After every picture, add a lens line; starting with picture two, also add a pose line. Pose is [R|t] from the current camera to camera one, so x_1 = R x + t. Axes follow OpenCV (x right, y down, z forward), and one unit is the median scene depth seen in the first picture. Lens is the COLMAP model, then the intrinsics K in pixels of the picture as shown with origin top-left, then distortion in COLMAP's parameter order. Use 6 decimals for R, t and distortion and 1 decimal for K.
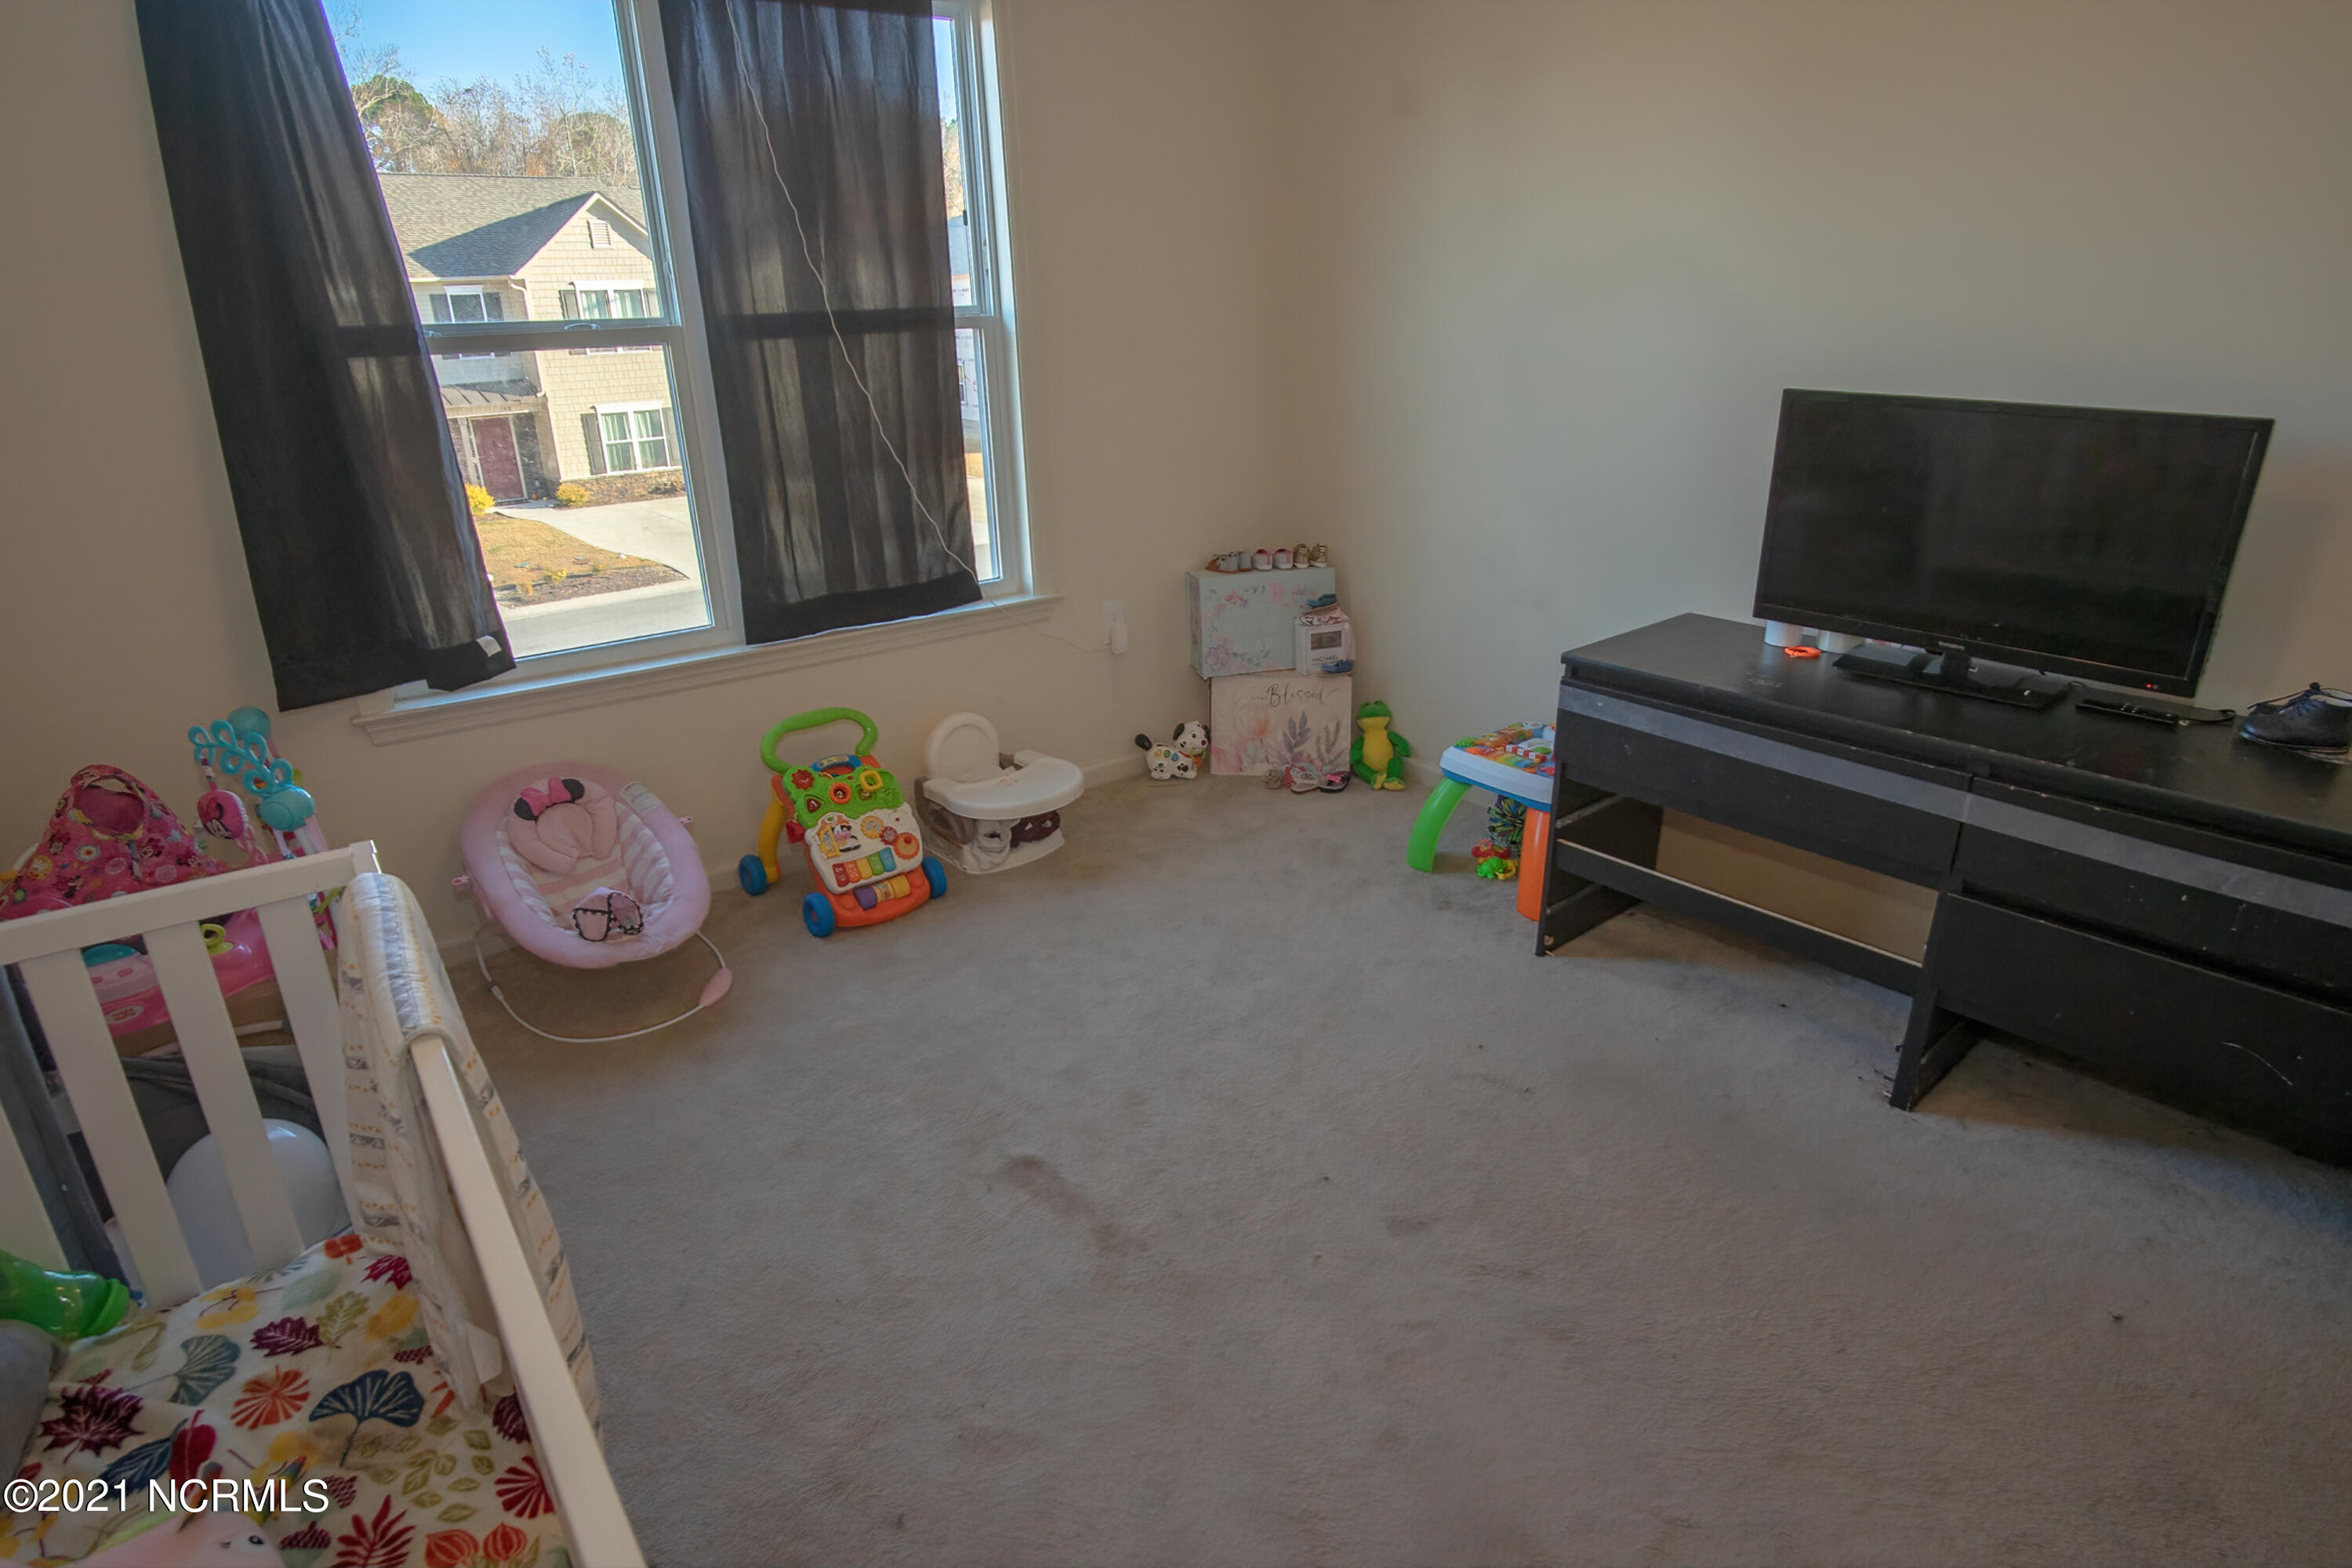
lens RADIAL K [[1263.7, 0, 1183.8], [0, 1263.7, 788.6], [0, 0, 1]] dist [-0.028454, 0.006691]
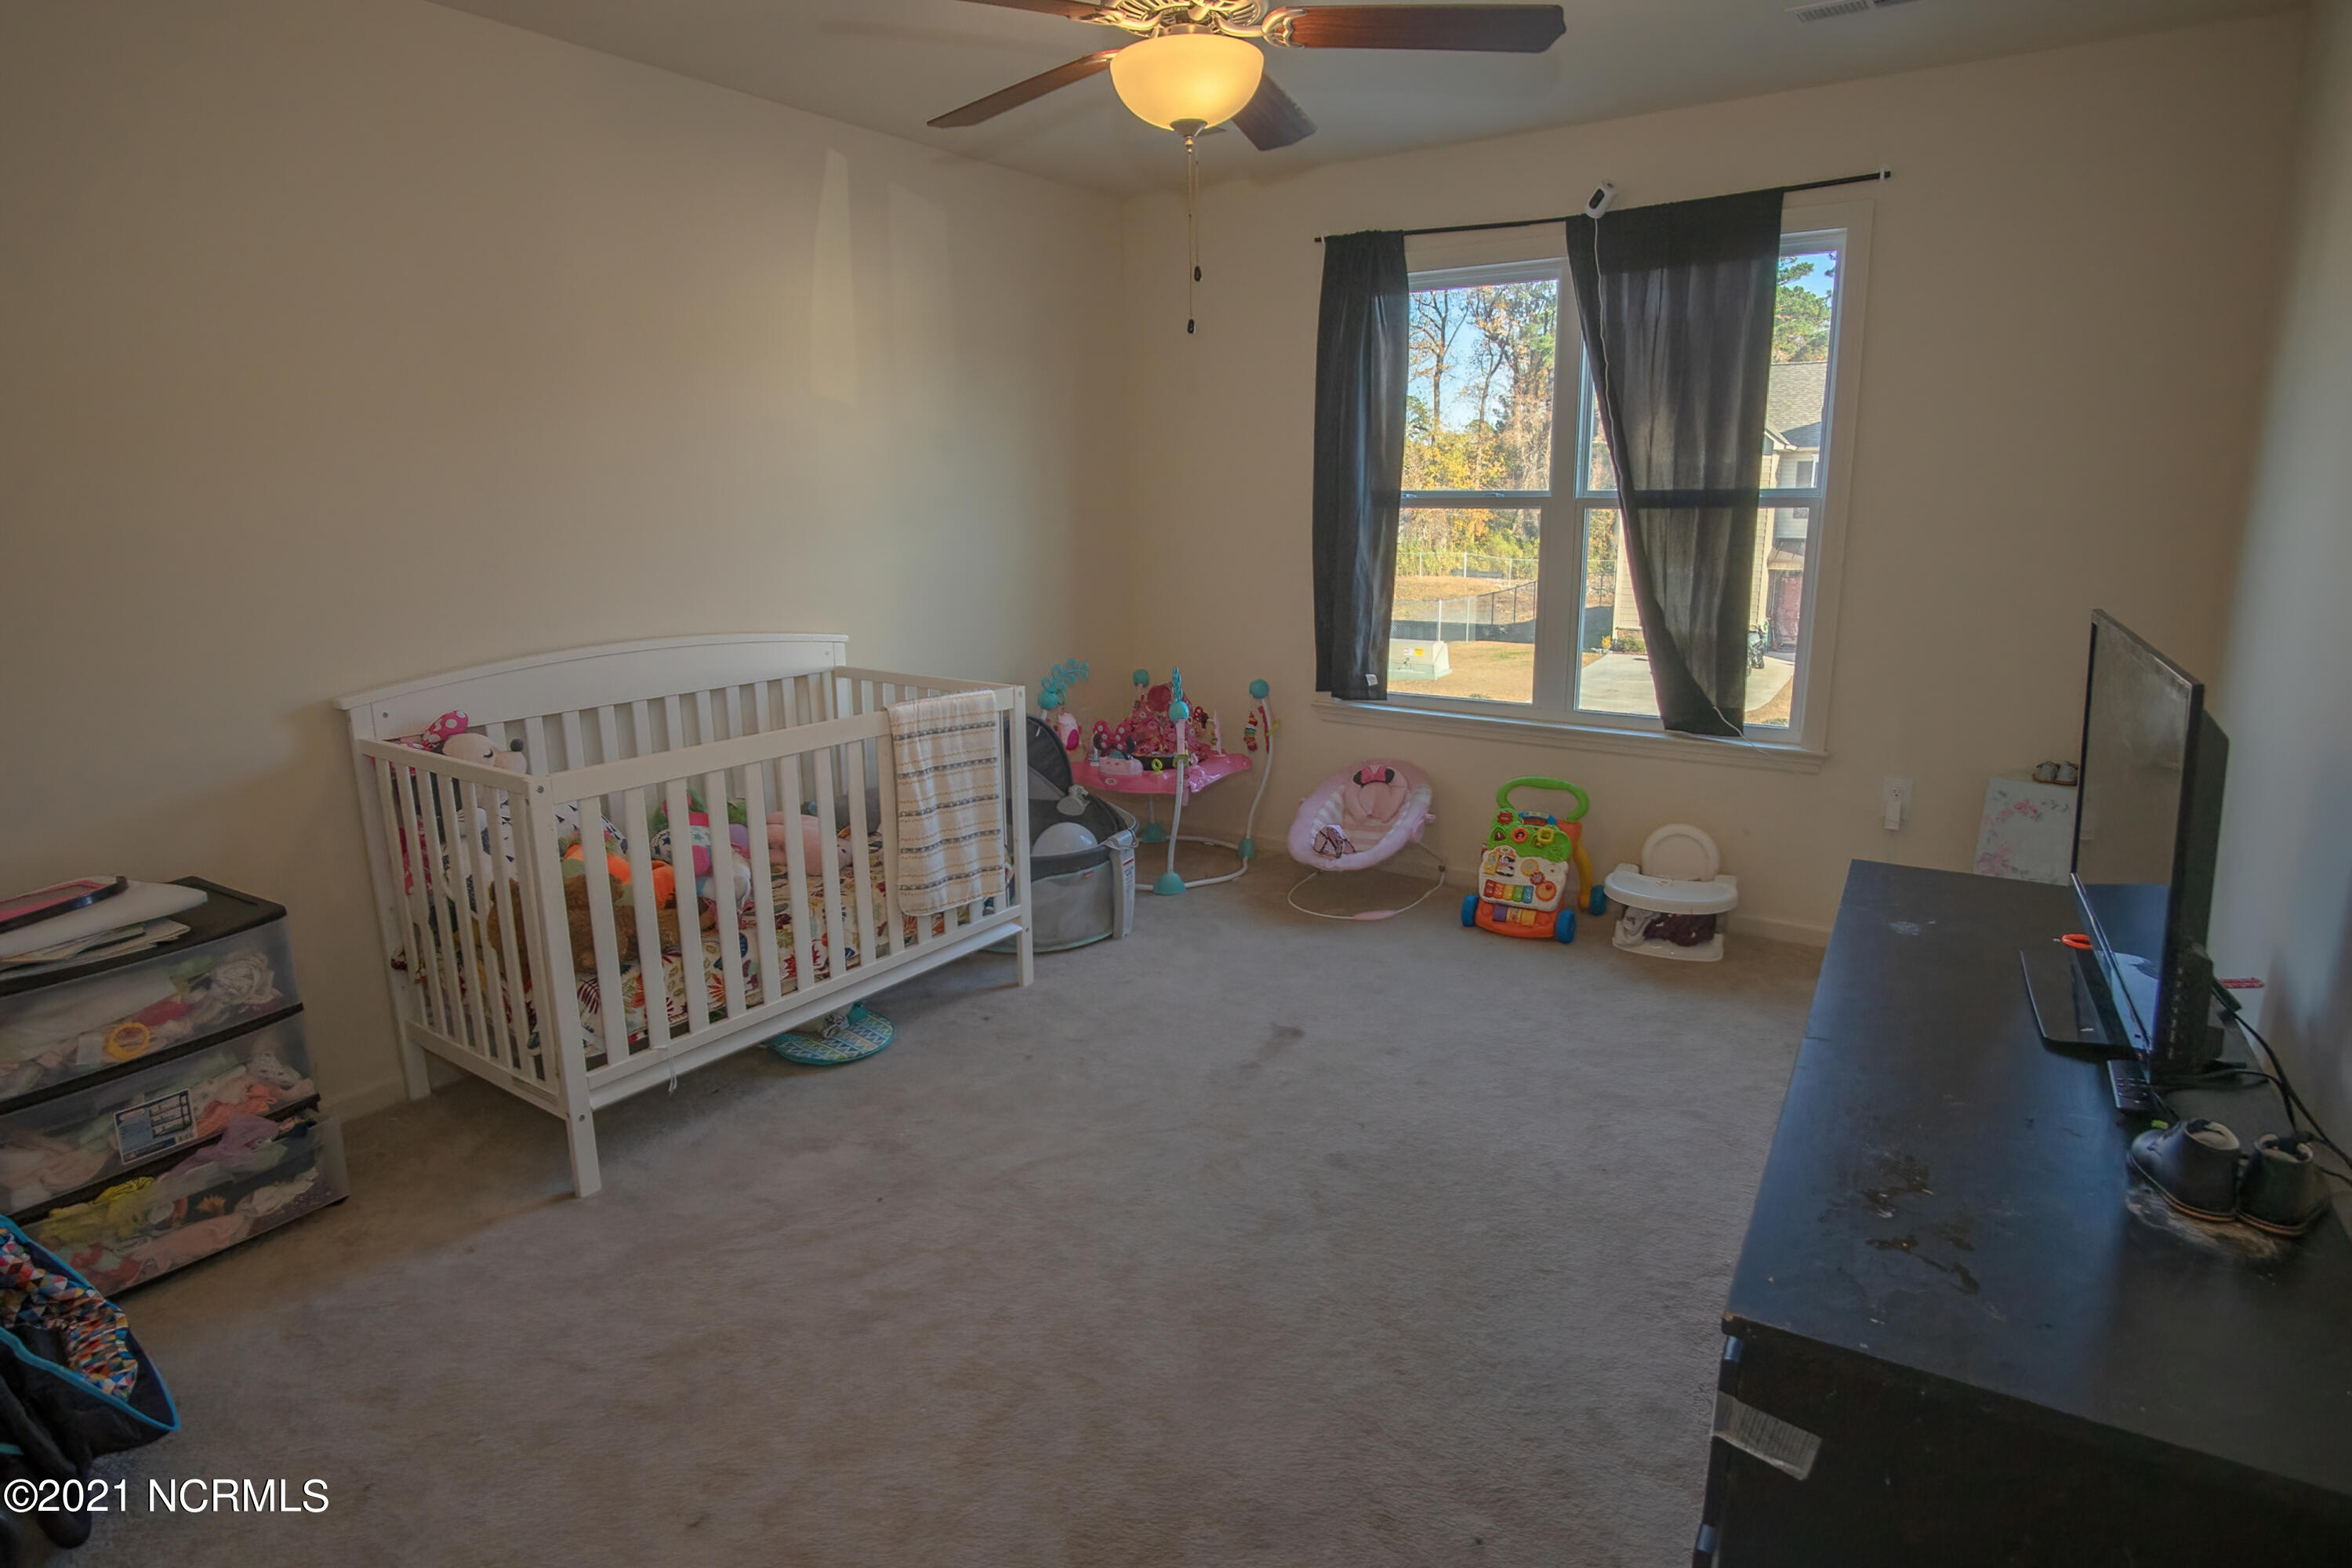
lens RADIAL K [[1263.7, 0, 1183.8], [0, 1263.7, 788.6], [0, 0, 1]] dist [-0.028454, 0.006691]
pose [[0.289762, 0.226951, -0.929802, 0.865536], [-0.339129, 0.932796, 0.121996, -0.085940], [0.895002, 0.279973, 0.347255, 0.191260]]
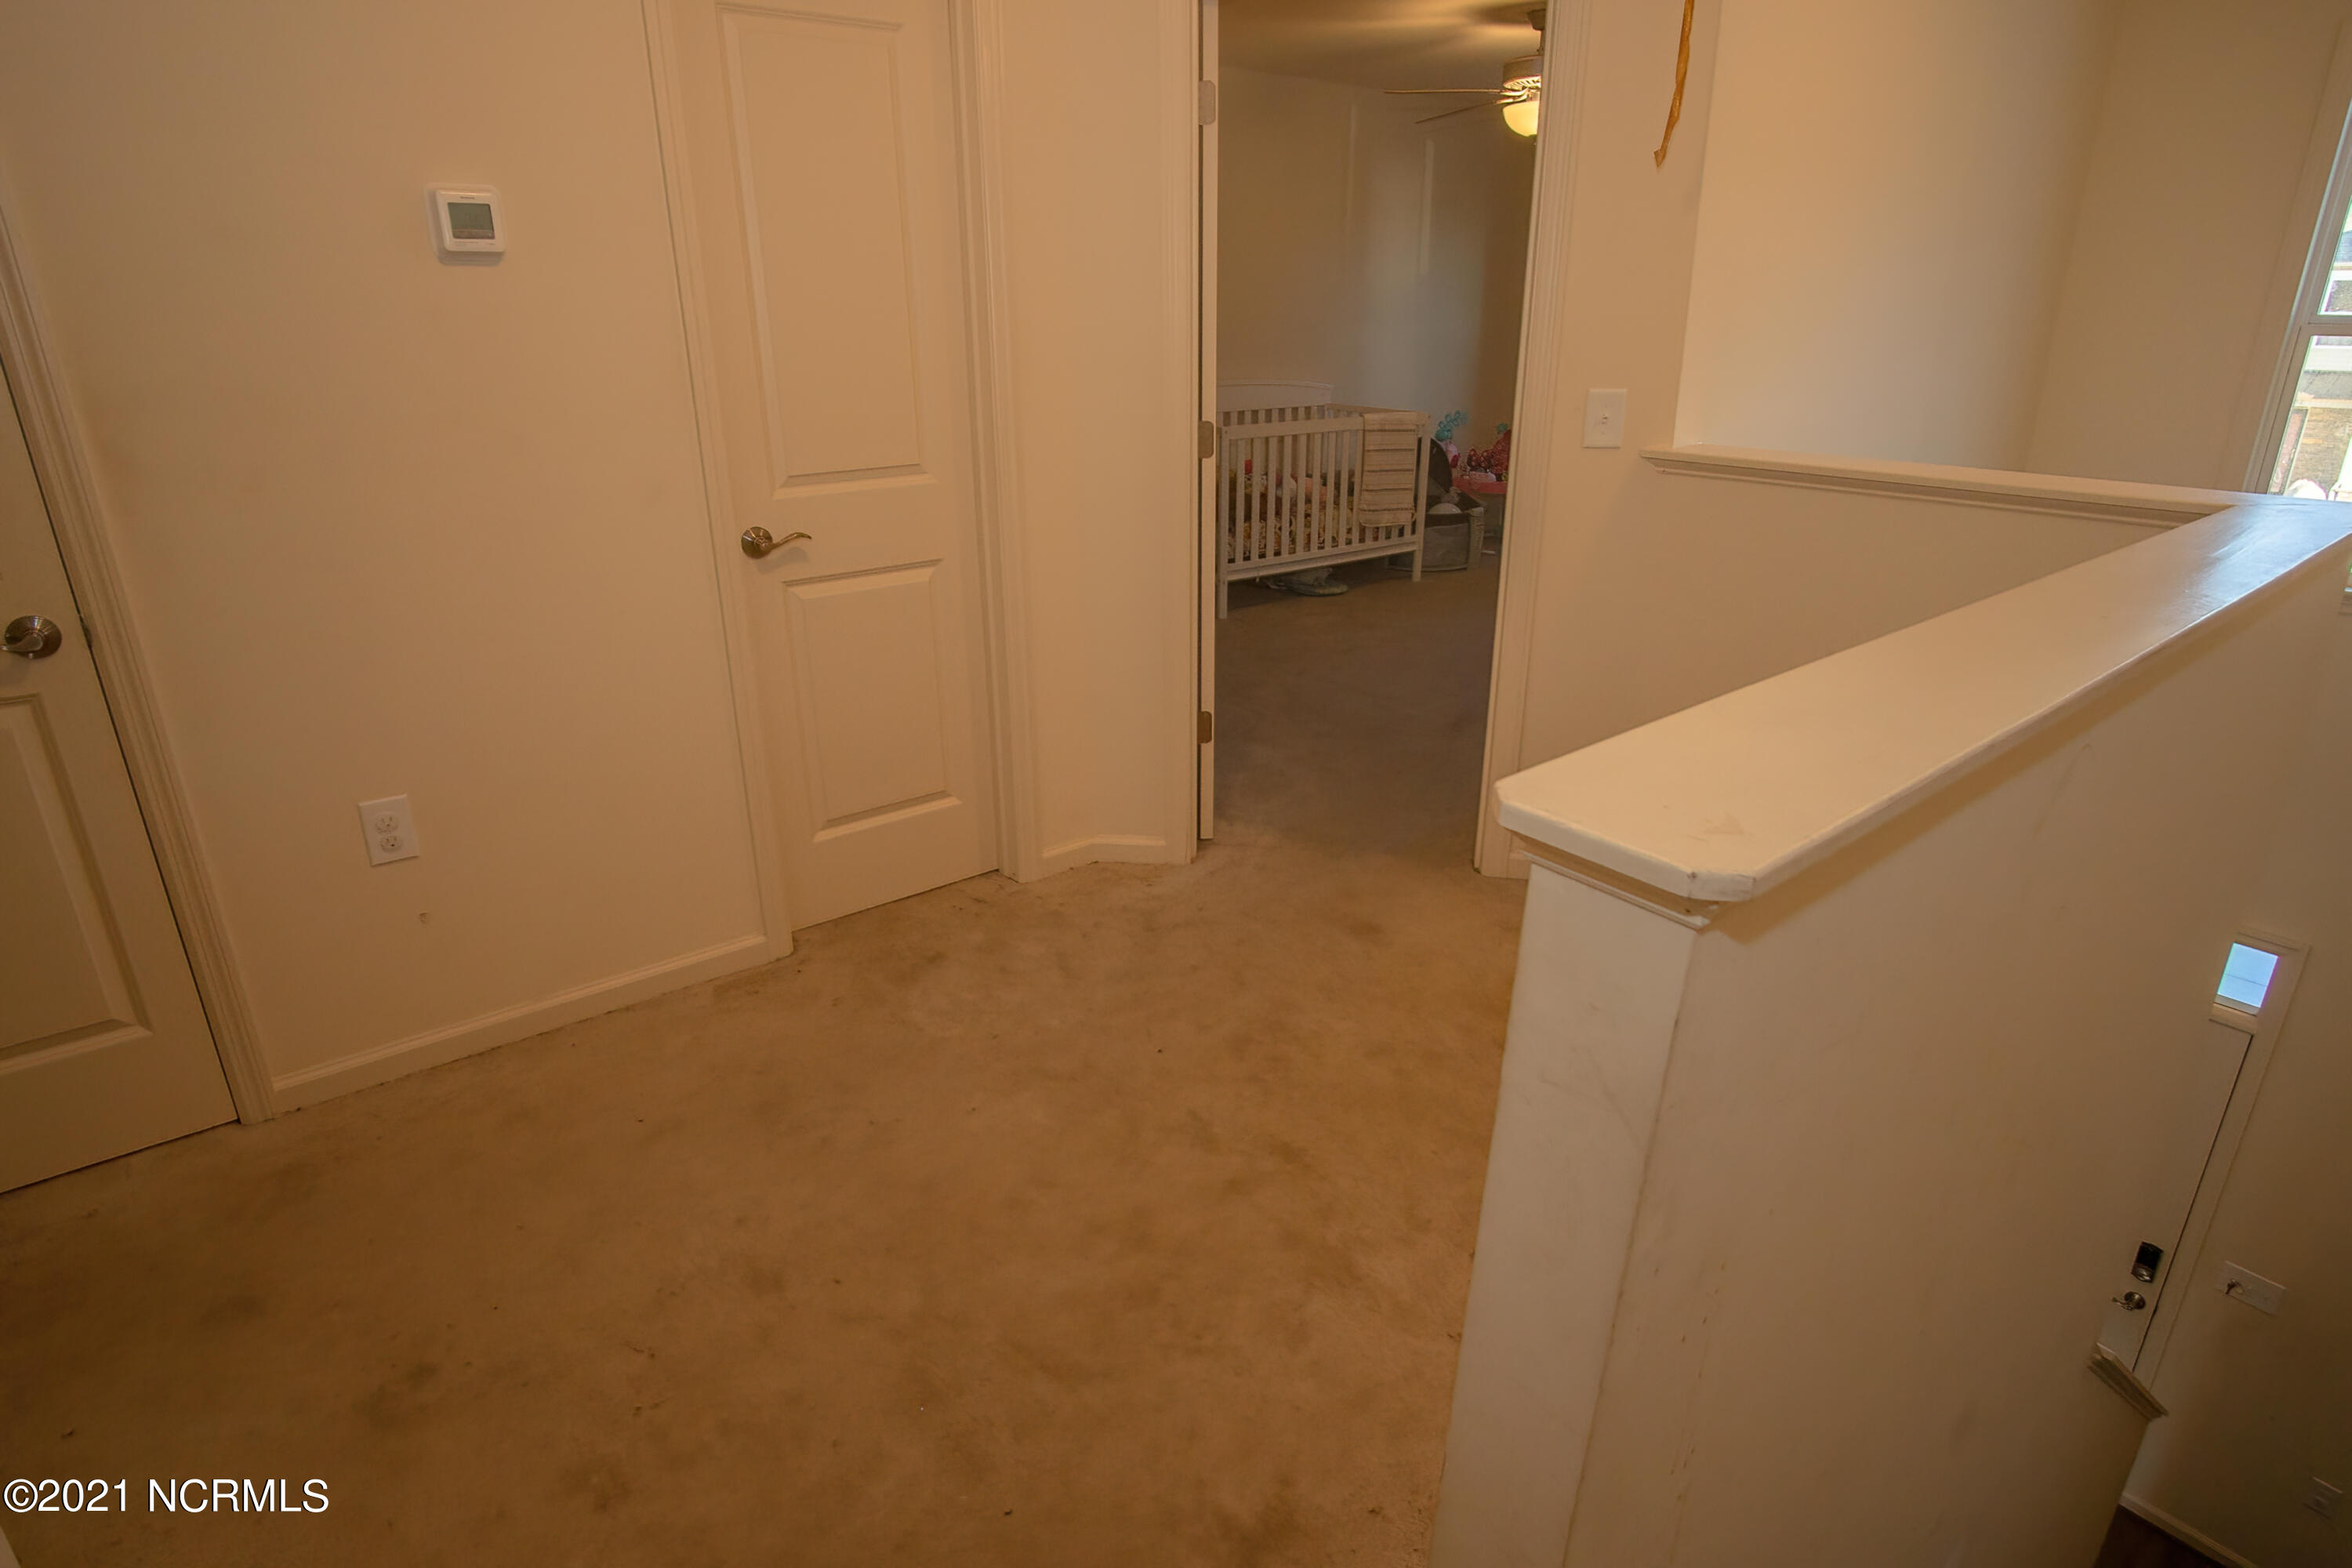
lens RADIAL K [[1263.7, 0, 1183.8], [0, 1263.7, 788.6], [0, 0, 1]] dist [-0.028454, 0.006691]
pose [[-0.021235, 0.360516, -0.932511, 1.993223], [-0.352520, 0.870117, 0.344422, -0.023116], [0.935563, 0.336043, 0.108612, 0.017132]]
